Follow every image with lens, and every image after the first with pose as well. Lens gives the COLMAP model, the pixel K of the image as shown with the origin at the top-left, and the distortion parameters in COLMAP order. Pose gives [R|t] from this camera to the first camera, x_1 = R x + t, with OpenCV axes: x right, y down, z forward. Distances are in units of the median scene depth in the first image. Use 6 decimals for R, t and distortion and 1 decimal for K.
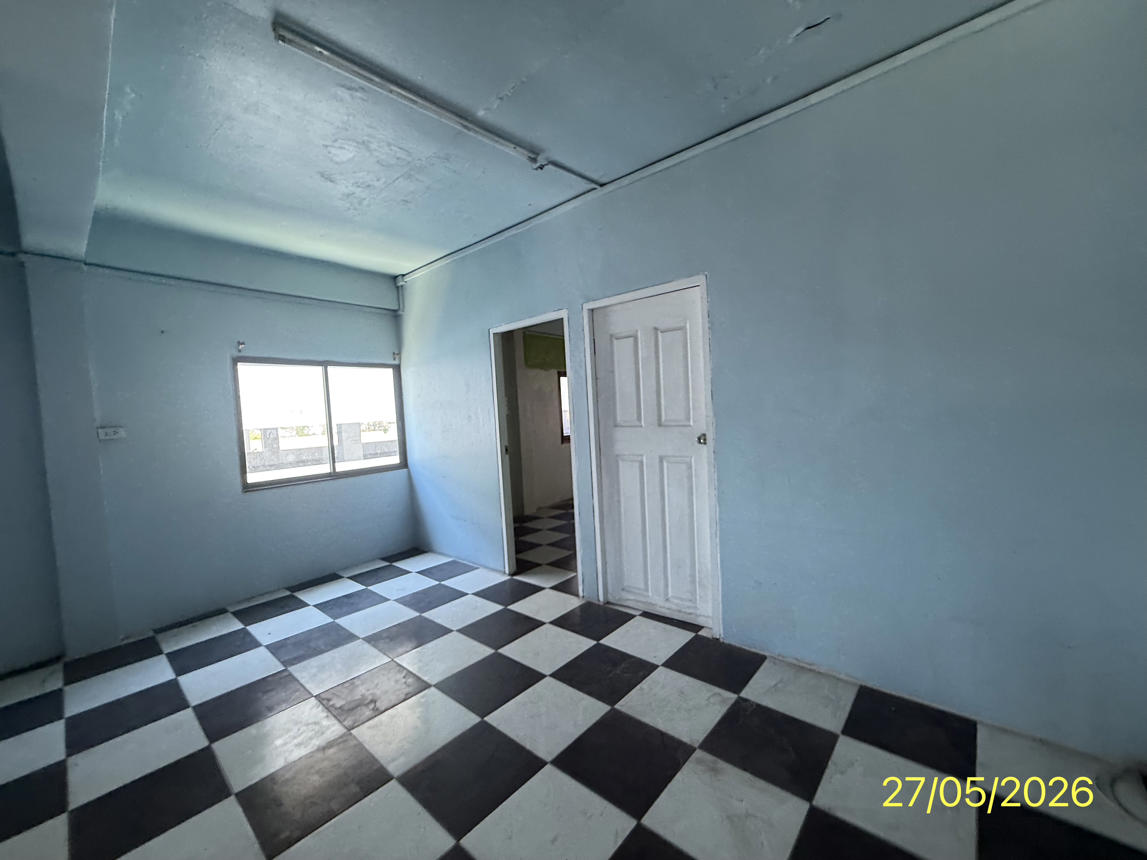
lens RADIAL K [[464.5, 0, 573.5], [0, 464.5, 430.0], [0, 0, 1]] dist [0.000605, 0.000322]
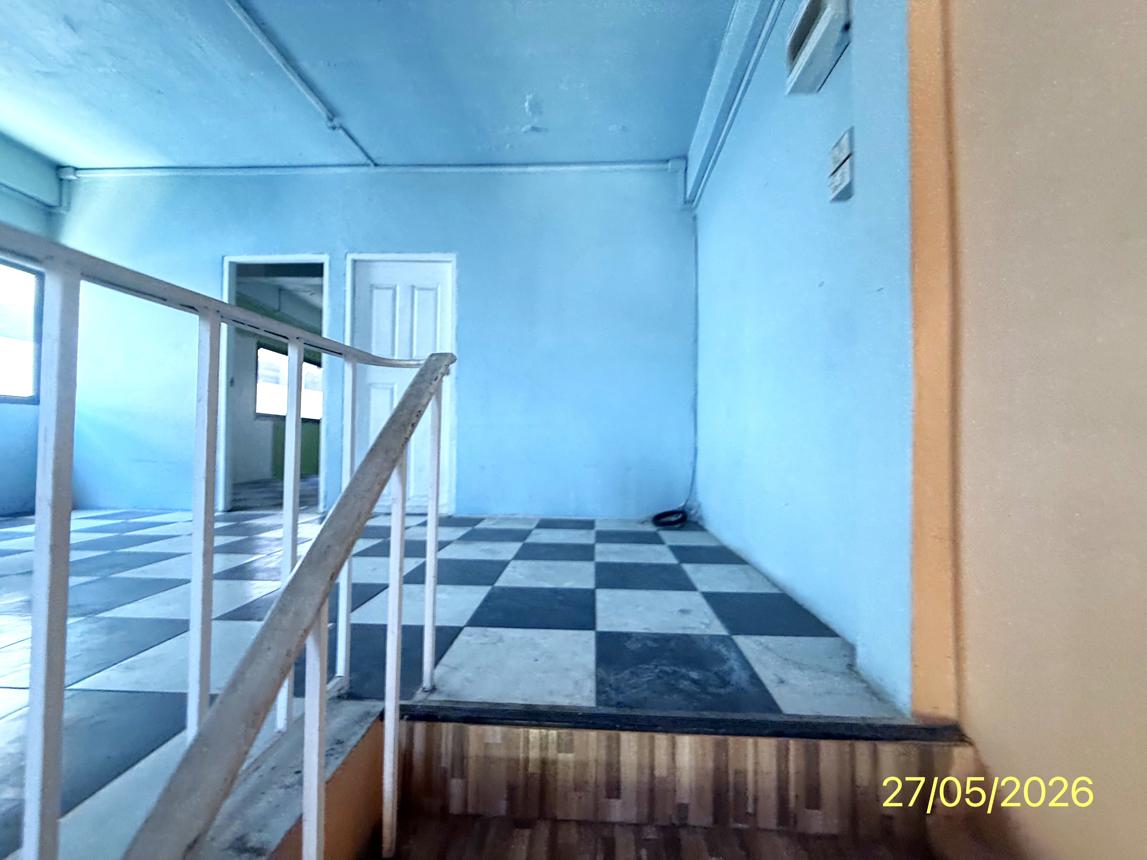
lens RADIAL K [[464.5, 0, 573.5], [0, 464.5, 430.0], [0, 0, 1]] dist [0.000605, 0.000322]
pose [[0.769916, 0.079581, 0.633163, -0.257326], [-0.017130, 0.994413, -0.104157, 0.297344], [-0.637915, 0.069346, 0.766978, -0.246851]]
